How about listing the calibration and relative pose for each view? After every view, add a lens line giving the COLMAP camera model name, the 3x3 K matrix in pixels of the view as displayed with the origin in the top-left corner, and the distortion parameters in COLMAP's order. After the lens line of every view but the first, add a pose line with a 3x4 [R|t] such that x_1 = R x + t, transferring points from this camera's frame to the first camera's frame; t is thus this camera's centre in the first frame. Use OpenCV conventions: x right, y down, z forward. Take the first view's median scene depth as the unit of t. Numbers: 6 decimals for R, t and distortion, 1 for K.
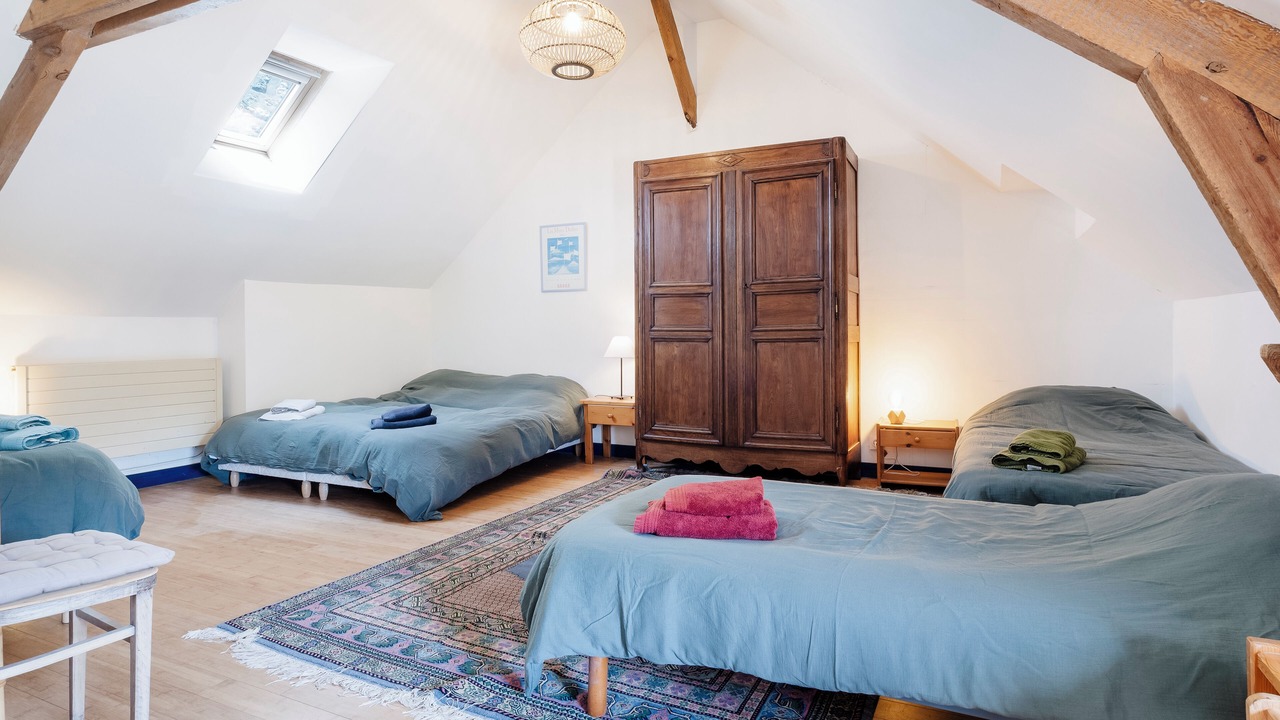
lens RADIAL K [[704.5, 0, 639.3], [0, 704.5, 309.9], [0, 0, 1]] dist [0.051022, -0.038924]
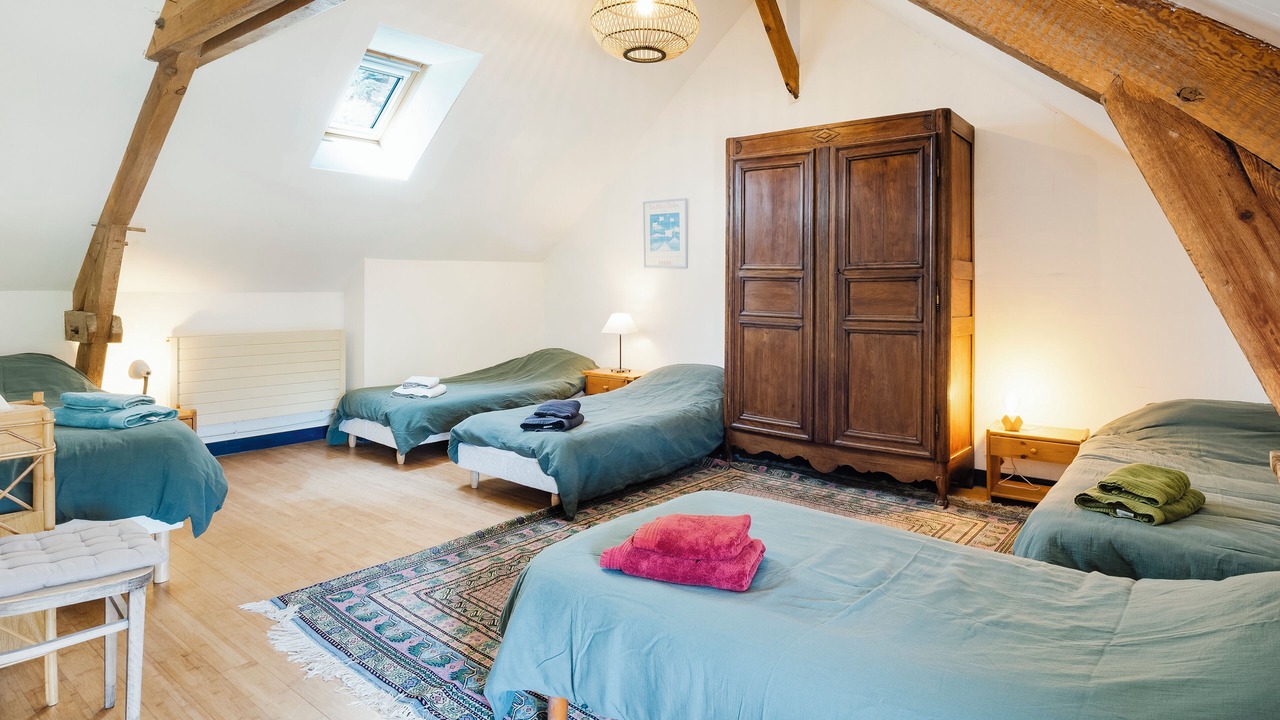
lens RADIAL K [[713.9, 0, 647.7], [0, 713.9, 272.5], [0, 0, 1]] dist [0.014918, -0.000127]
pose [[0.976517, 0.012334, -0.215087, 0.128376], [-0.010343, 0.999893, 0.010380, -0.047170], [0.215192, -0.007912, 0.976540, 0.035542]]
